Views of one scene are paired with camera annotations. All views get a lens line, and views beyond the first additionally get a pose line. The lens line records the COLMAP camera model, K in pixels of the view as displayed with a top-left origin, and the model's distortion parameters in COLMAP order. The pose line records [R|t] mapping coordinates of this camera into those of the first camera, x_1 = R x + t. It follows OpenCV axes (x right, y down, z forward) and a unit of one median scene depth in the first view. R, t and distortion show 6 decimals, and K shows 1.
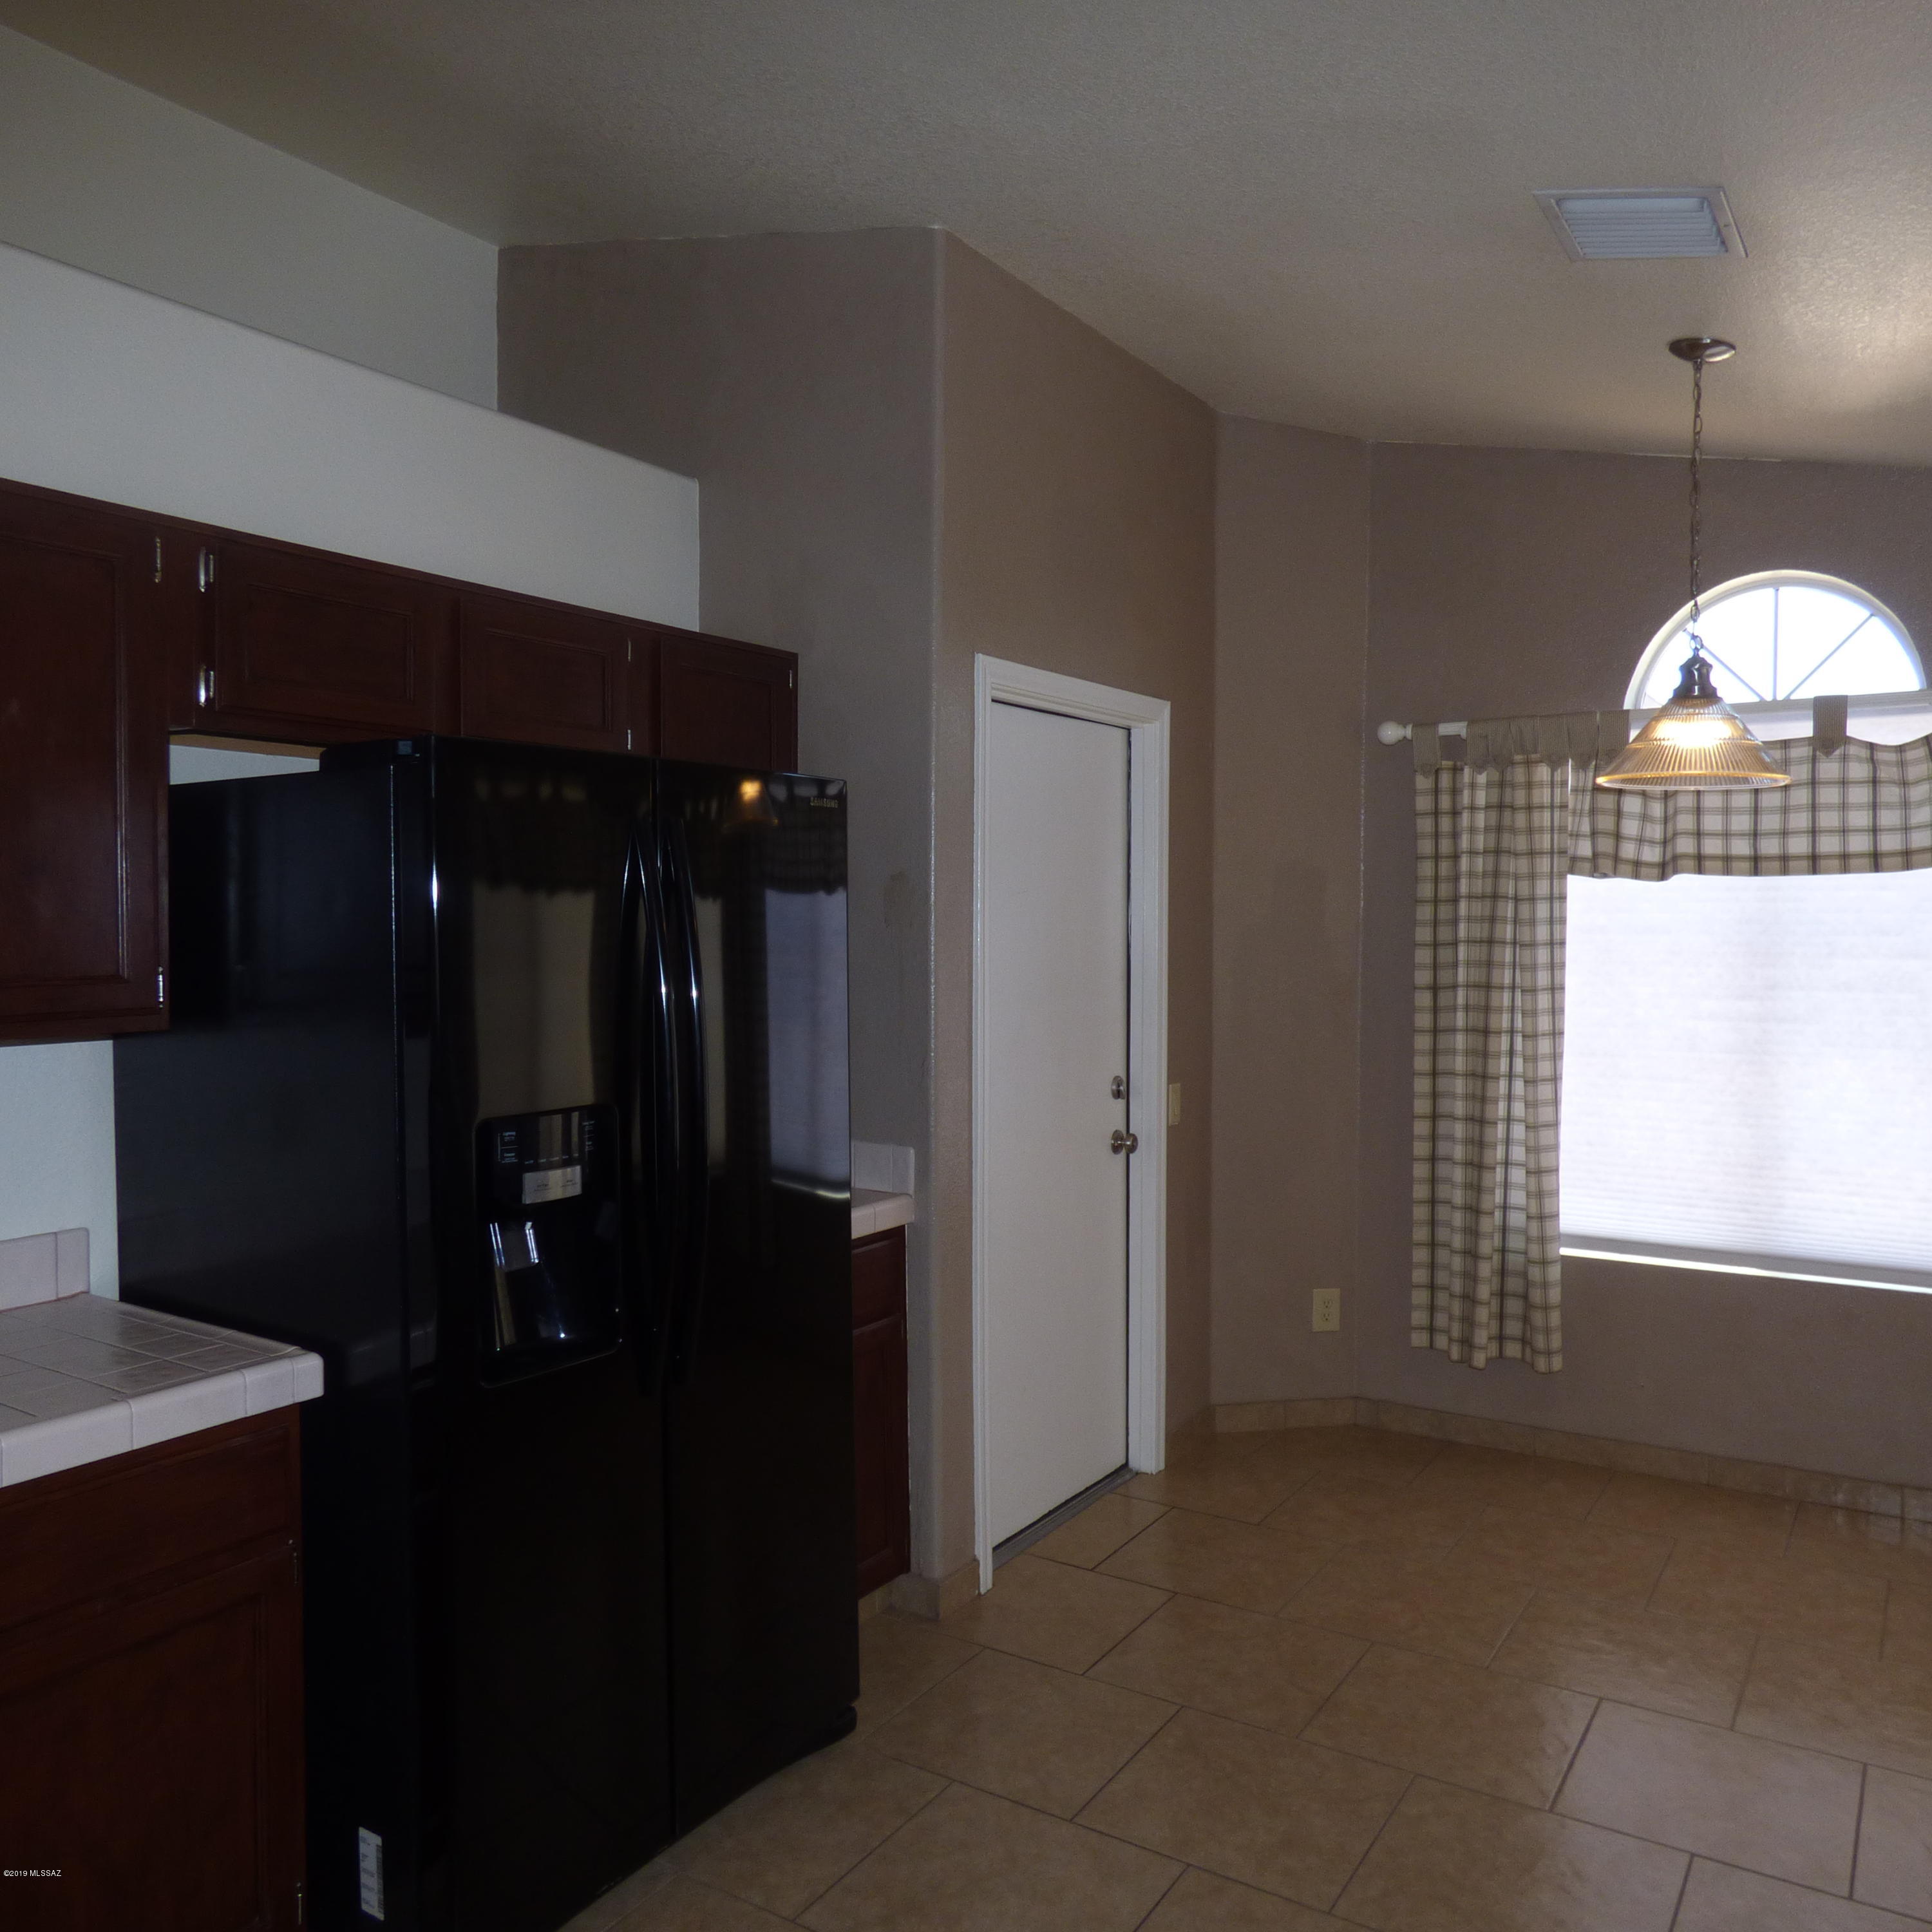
lens RADIAL K [[1538.1, 0, 969.7], [0, 1538.1, 961.0], [0, 0, 1]] dist [-0.028986, 0.017191]
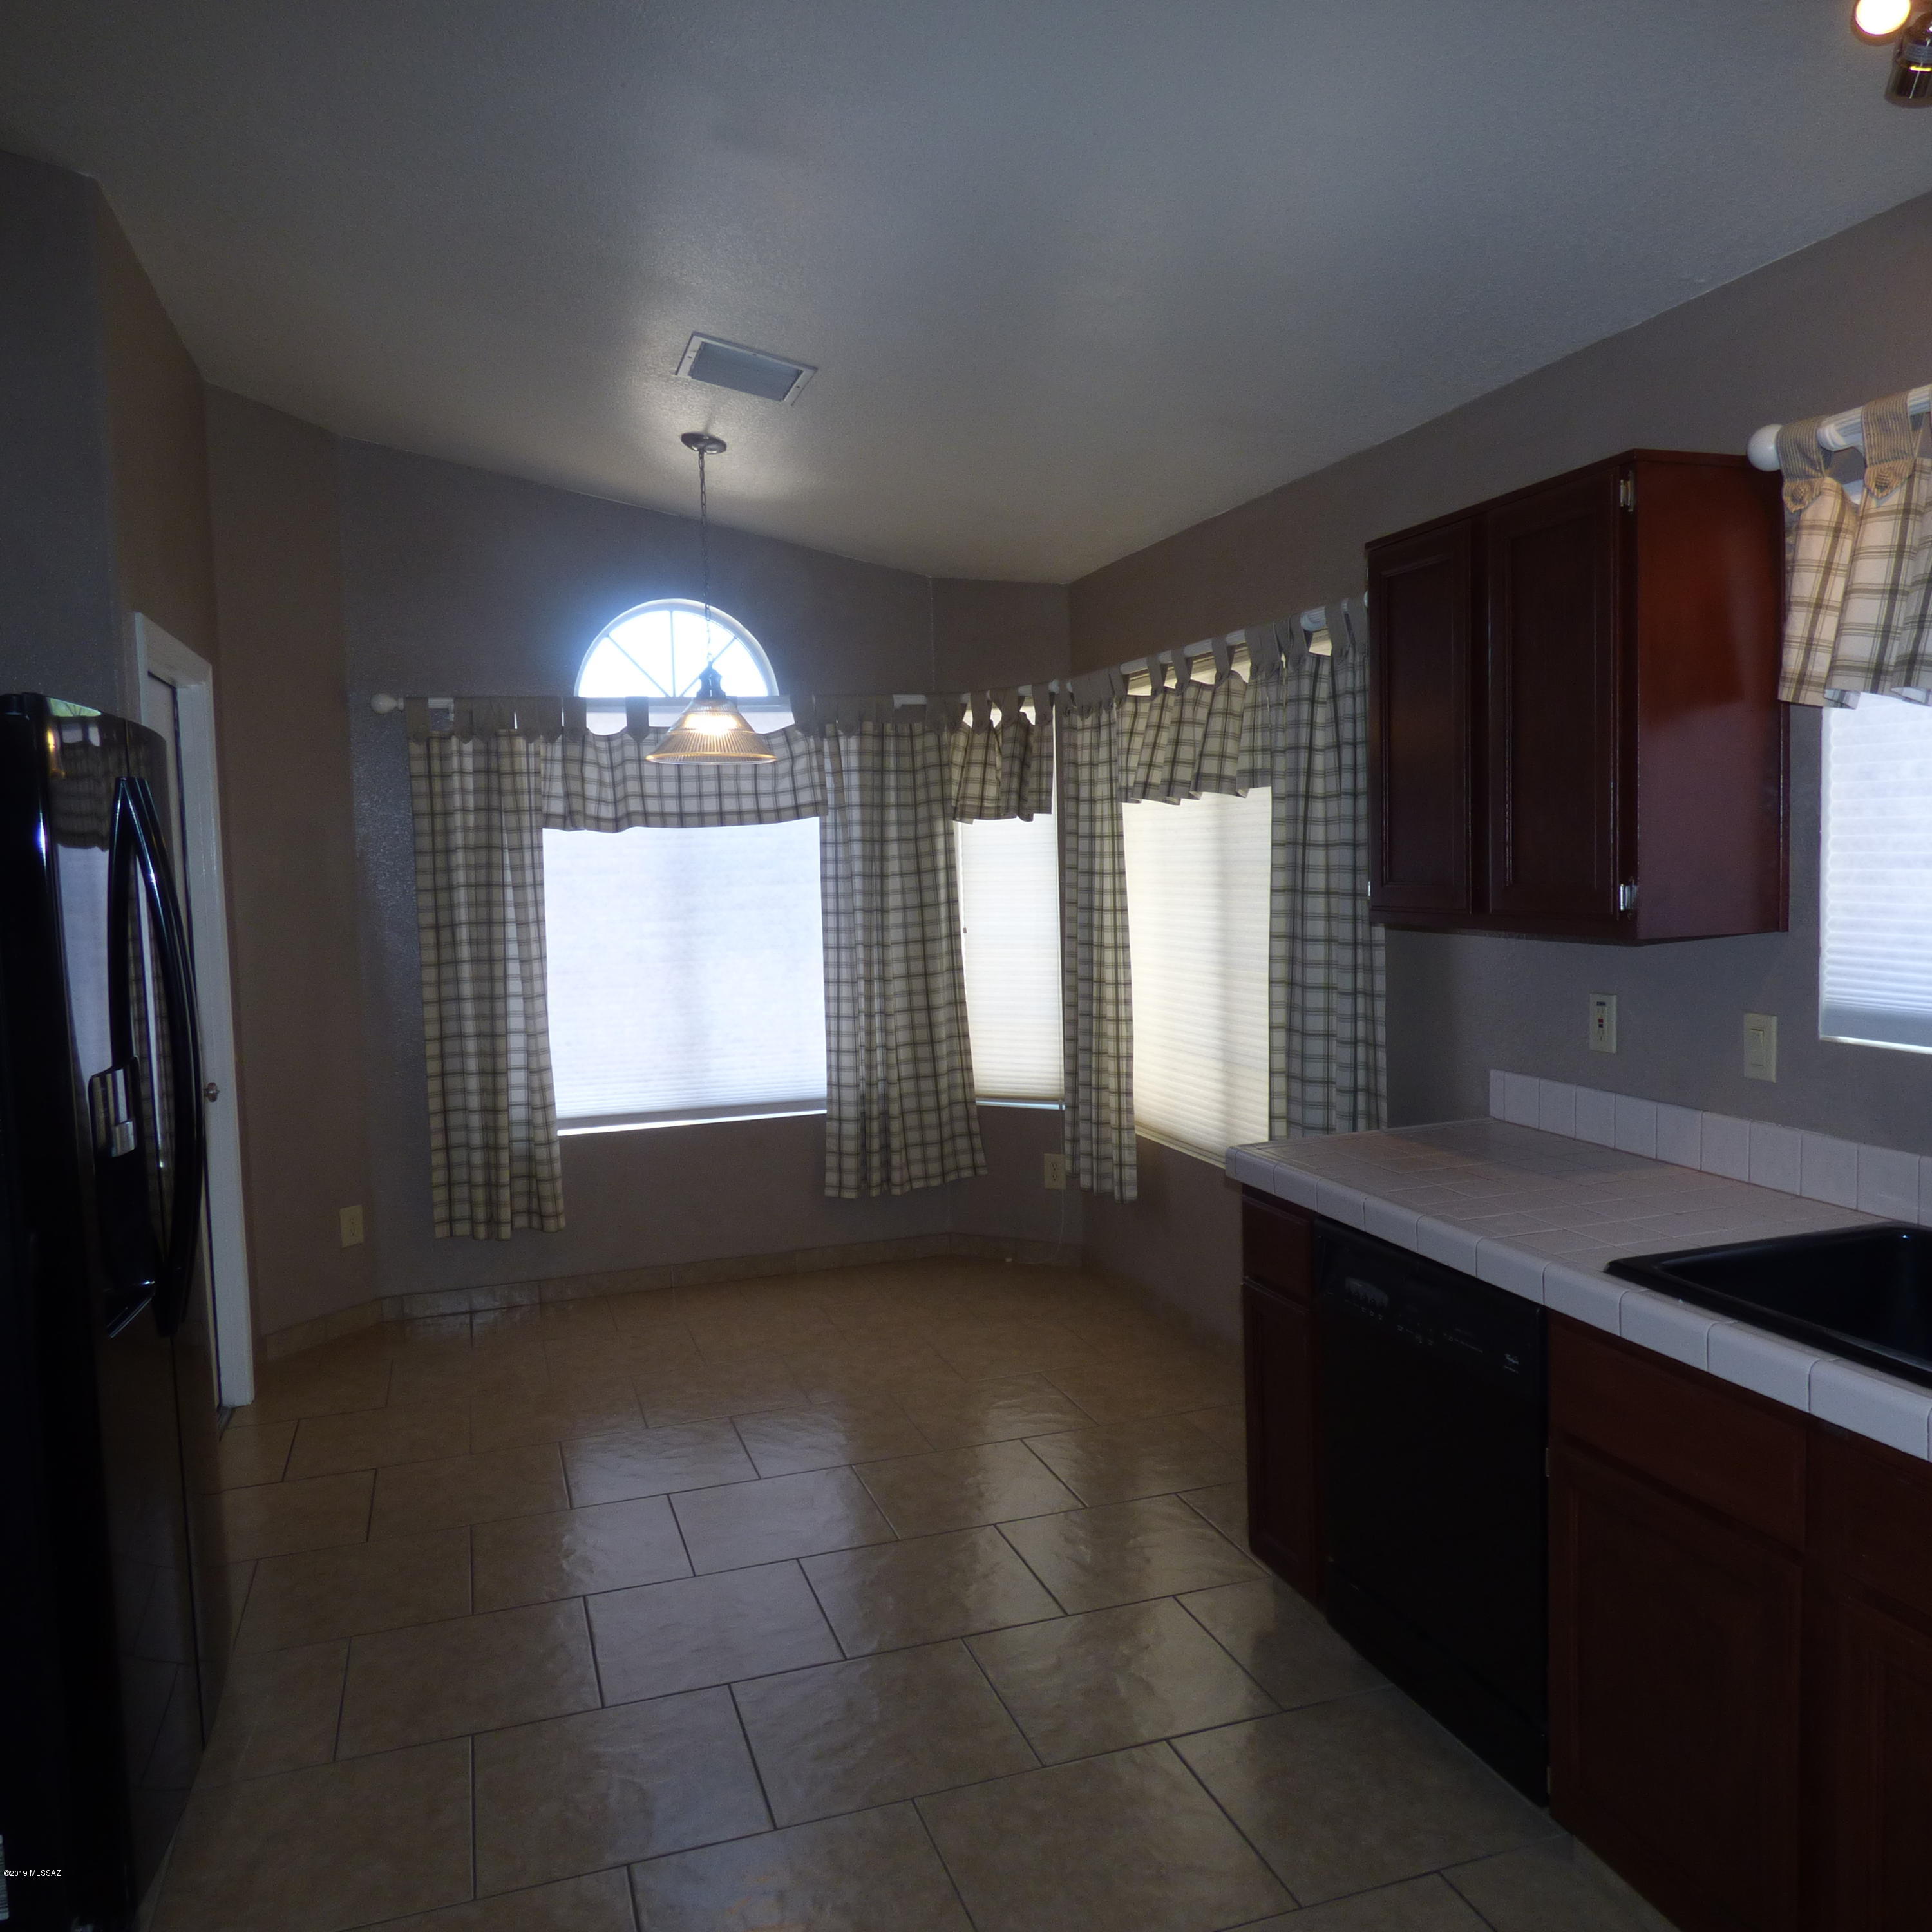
lens RADIAL K [[1538.1, 0, 962.1], [0, 1538.1, 967.3], [0, 0, 1]] dist [-0.028986, 0.017191]
pose [[0.631201, -0.078487, 0.771638, -0.358687], [0.051398, 0.996913, 0.059357, -0.000744], [-0.773914, 0.002194, 0.633287, -0.041389]]
